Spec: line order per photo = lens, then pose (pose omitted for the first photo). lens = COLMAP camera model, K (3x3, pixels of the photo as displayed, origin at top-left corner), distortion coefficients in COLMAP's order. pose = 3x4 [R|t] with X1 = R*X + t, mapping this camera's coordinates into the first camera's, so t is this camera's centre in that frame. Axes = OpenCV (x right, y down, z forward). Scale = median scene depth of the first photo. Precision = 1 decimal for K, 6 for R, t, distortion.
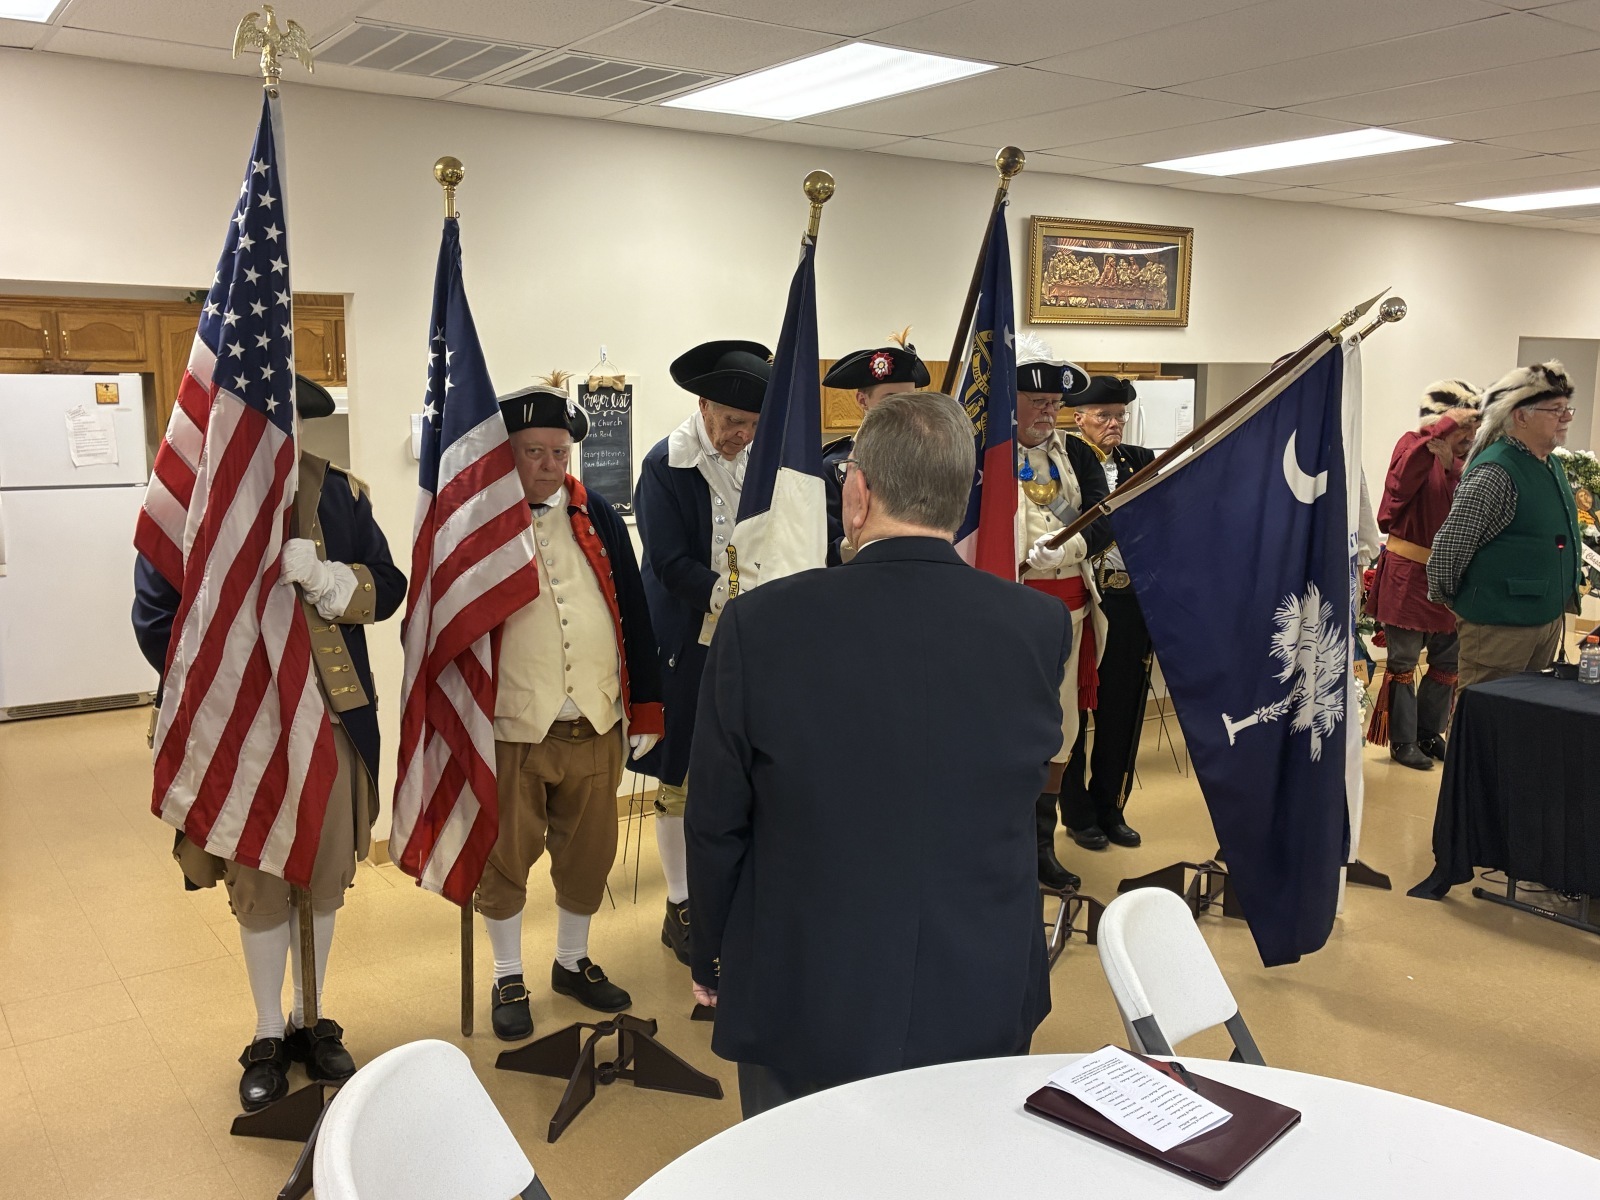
lens RADIAL K [[1448.2, 0, 807.3], [0, 1448.2, 595.6], [0, 0, 1]] dist [0.023806, 0.010420]
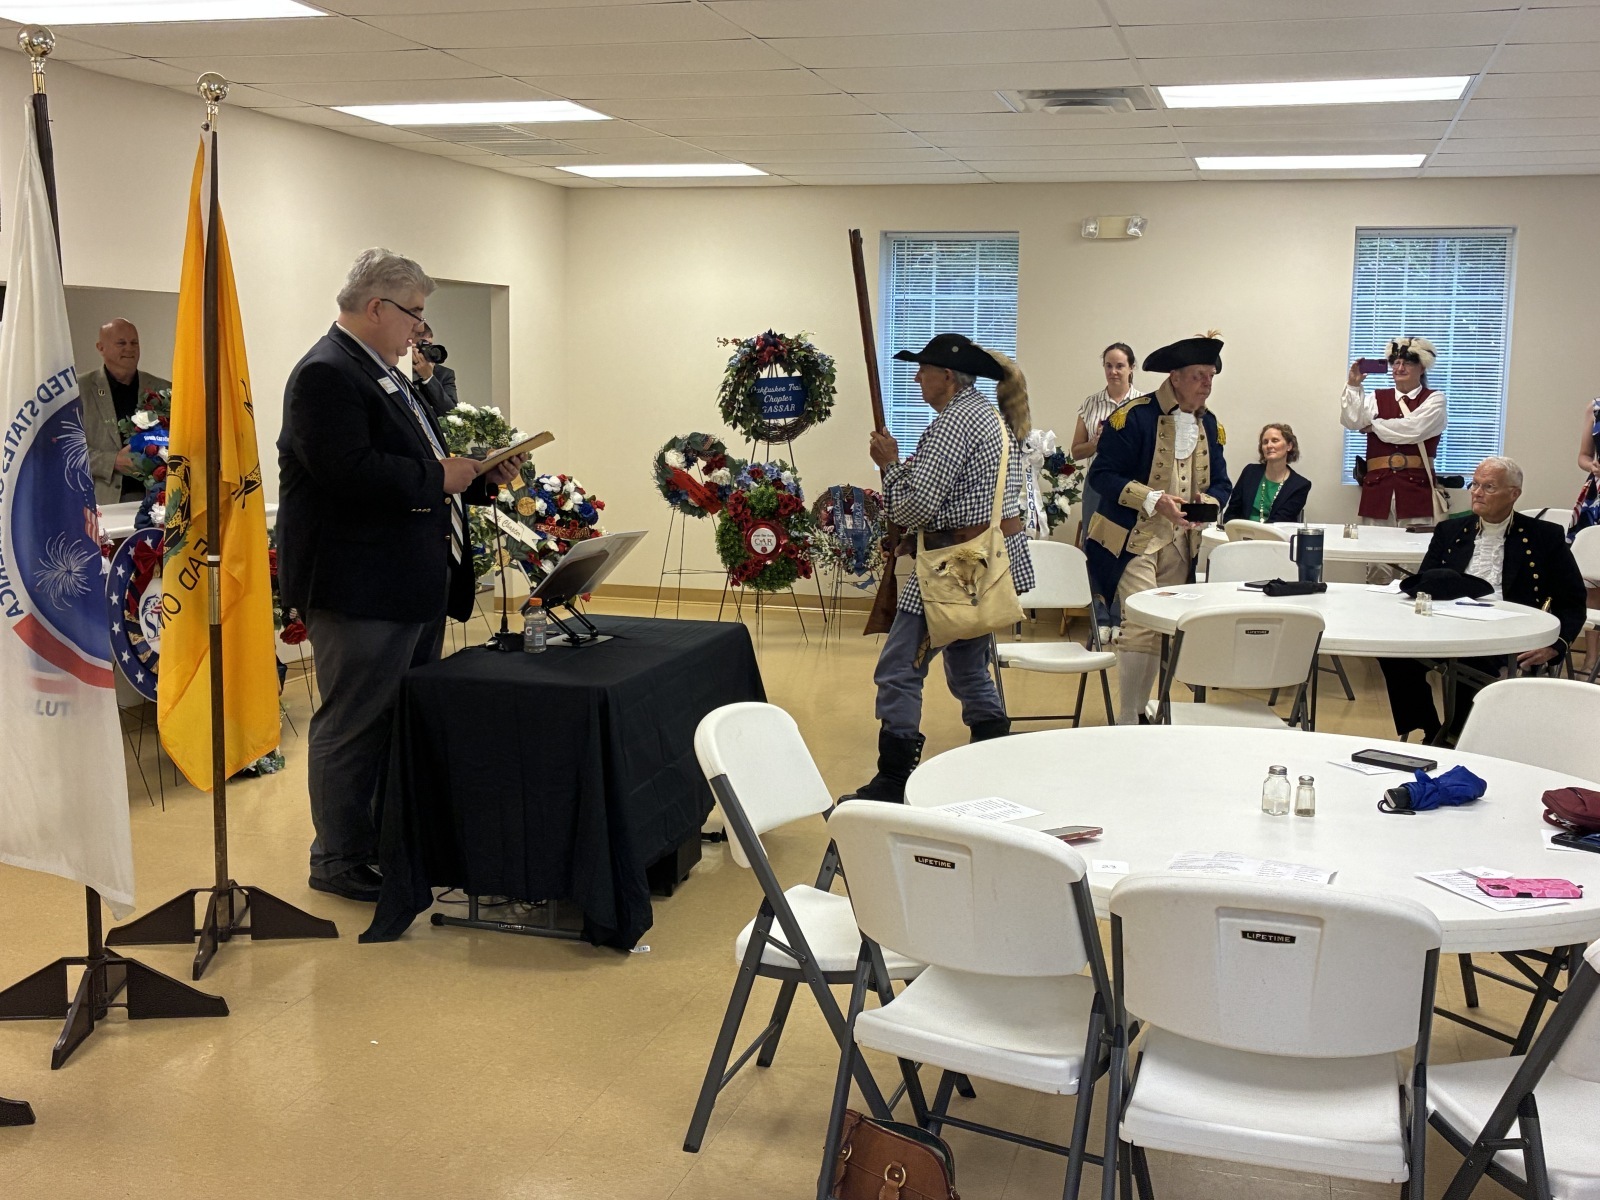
lens RADIAL K [[1733.8, 0, 805.9], [0, 1733.8, 588.5], [0, 0, 1]] dist [0.084852, -0.203878]
pose [[0.778683, -0.072368, 0.623230, 0.023404], [0.079957, 0.996673, 0.015831, 0.020127], [-0.622302, 0.037505, 0.781878, 0.102256]]
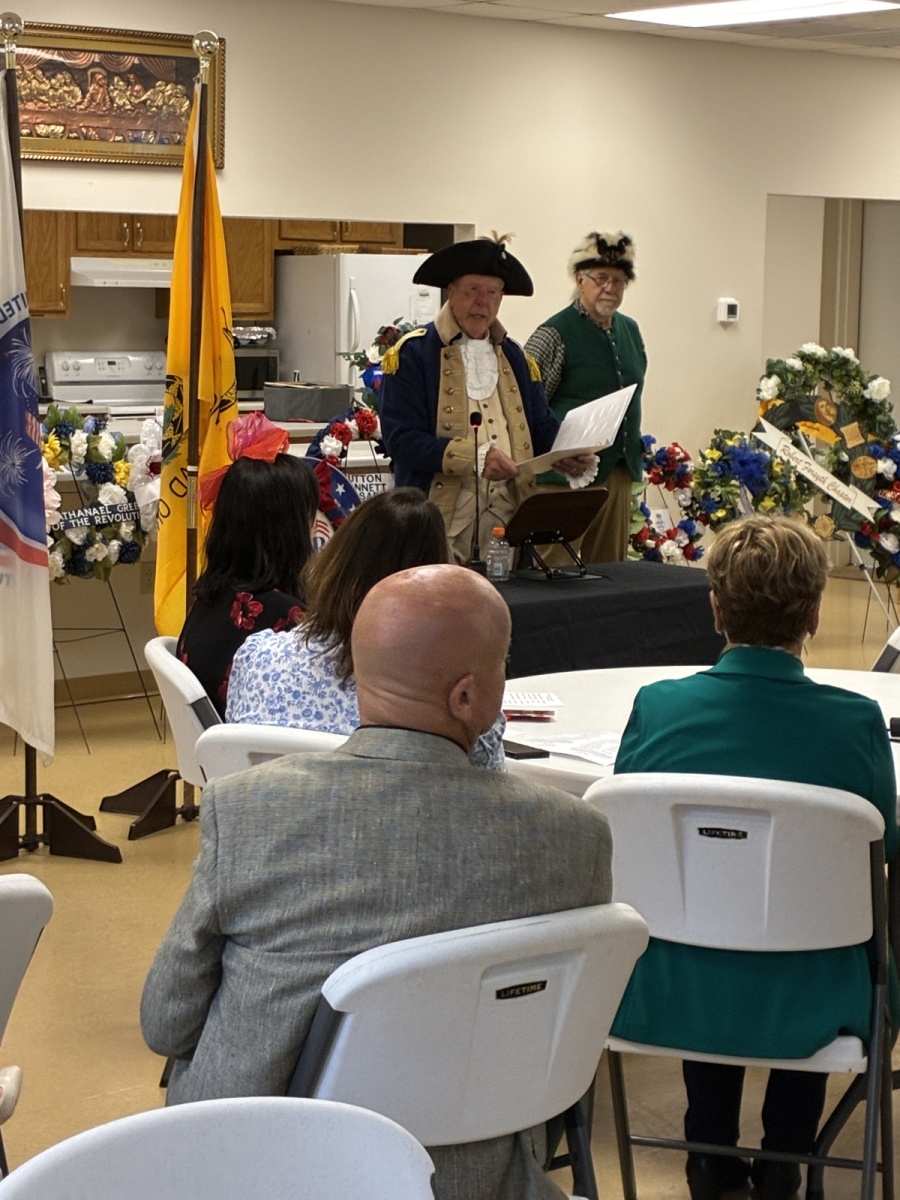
lens RADIAL K [[2536.7, 0, 452.5], [0, 2536.7, 583.8], [0, 0, 1]] dist [0.122052, -0.131043]
pose [[0.993844, -0.001895, 0.110769, 0.376795], [0.005003, 0.999601, -0.027792, 0.111674], [-0.110672, 0.028175, 0.993458, -0.530911]]
